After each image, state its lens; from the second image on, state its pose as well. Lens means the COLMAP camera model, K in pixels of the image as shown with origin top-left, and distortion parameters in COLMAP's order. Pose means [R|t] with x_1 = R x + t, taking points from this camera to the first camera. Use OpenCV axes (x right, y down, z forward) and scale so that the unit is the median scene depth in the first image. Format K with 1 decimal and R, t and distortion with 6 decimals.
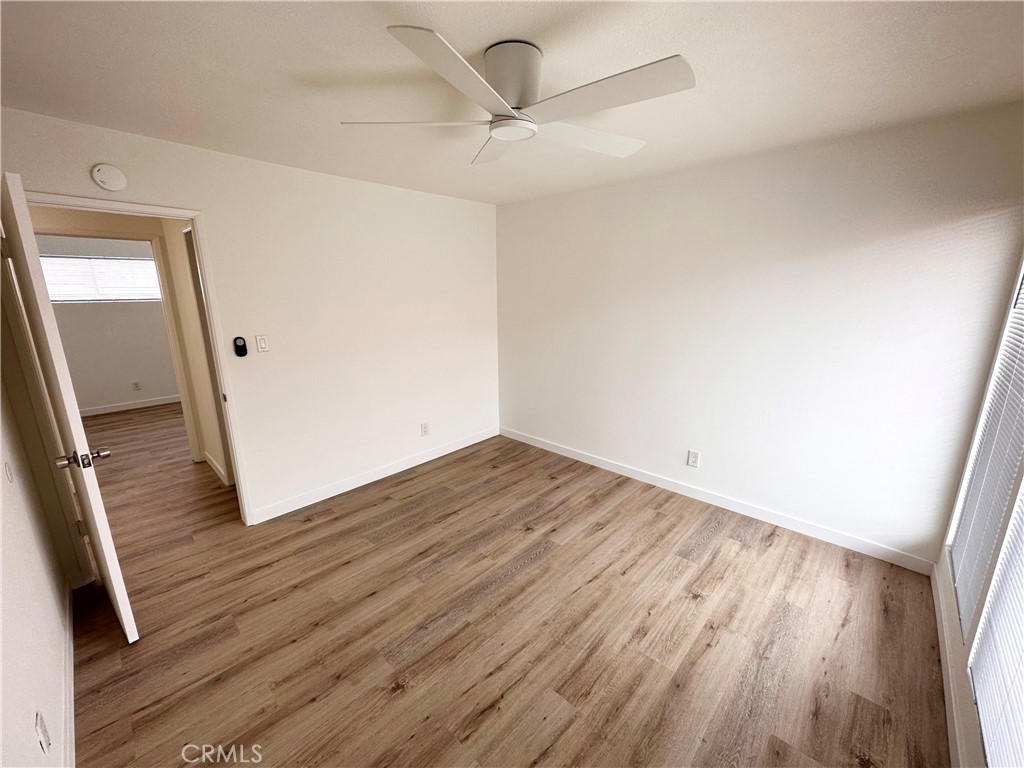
lens RADIAL K [[407.8, 0, 512.3], [0, 407.8, 382.1], [0, 0, 1]] dist [-0.001063, 0.000961]
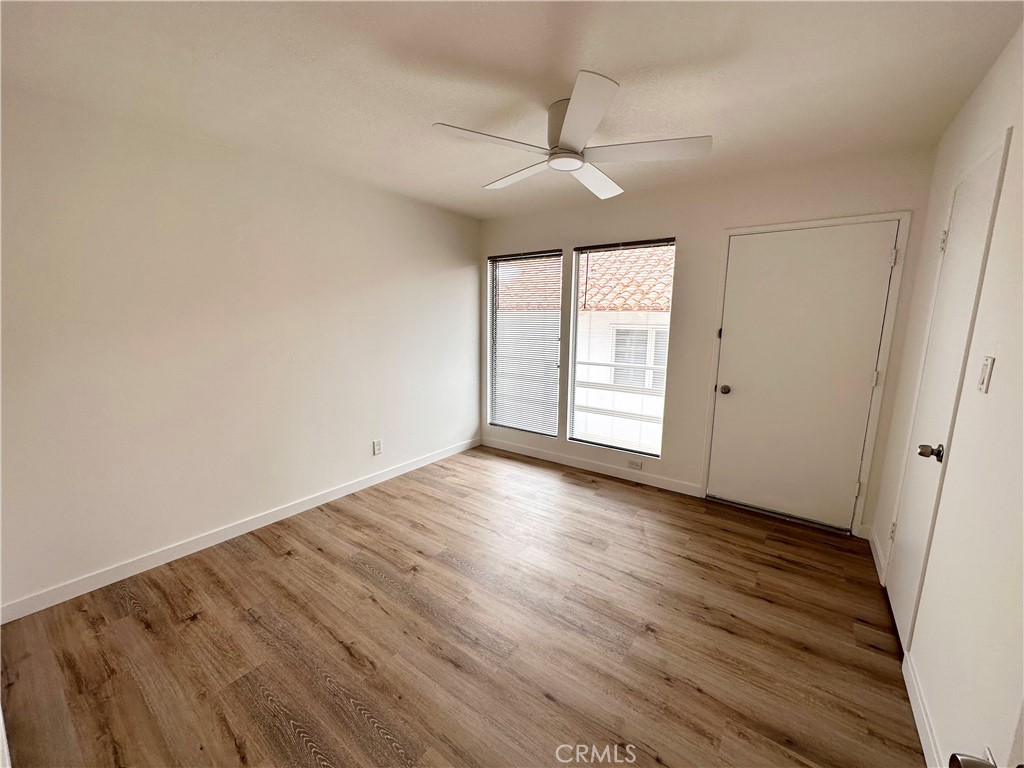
lens RADIAL K [[407.8, 0, 505.7], [0, 407.8, 385.5], [0, 0, 1]] dist [-0.001063, 0.000961]
pose [[-0.113811, -0.162385, 0.980142, -0.678347], [0.210435, 0.960228, 0.183521, -0.108106], [-0.970960, 0.227143, -0.075113, 0.721690]]
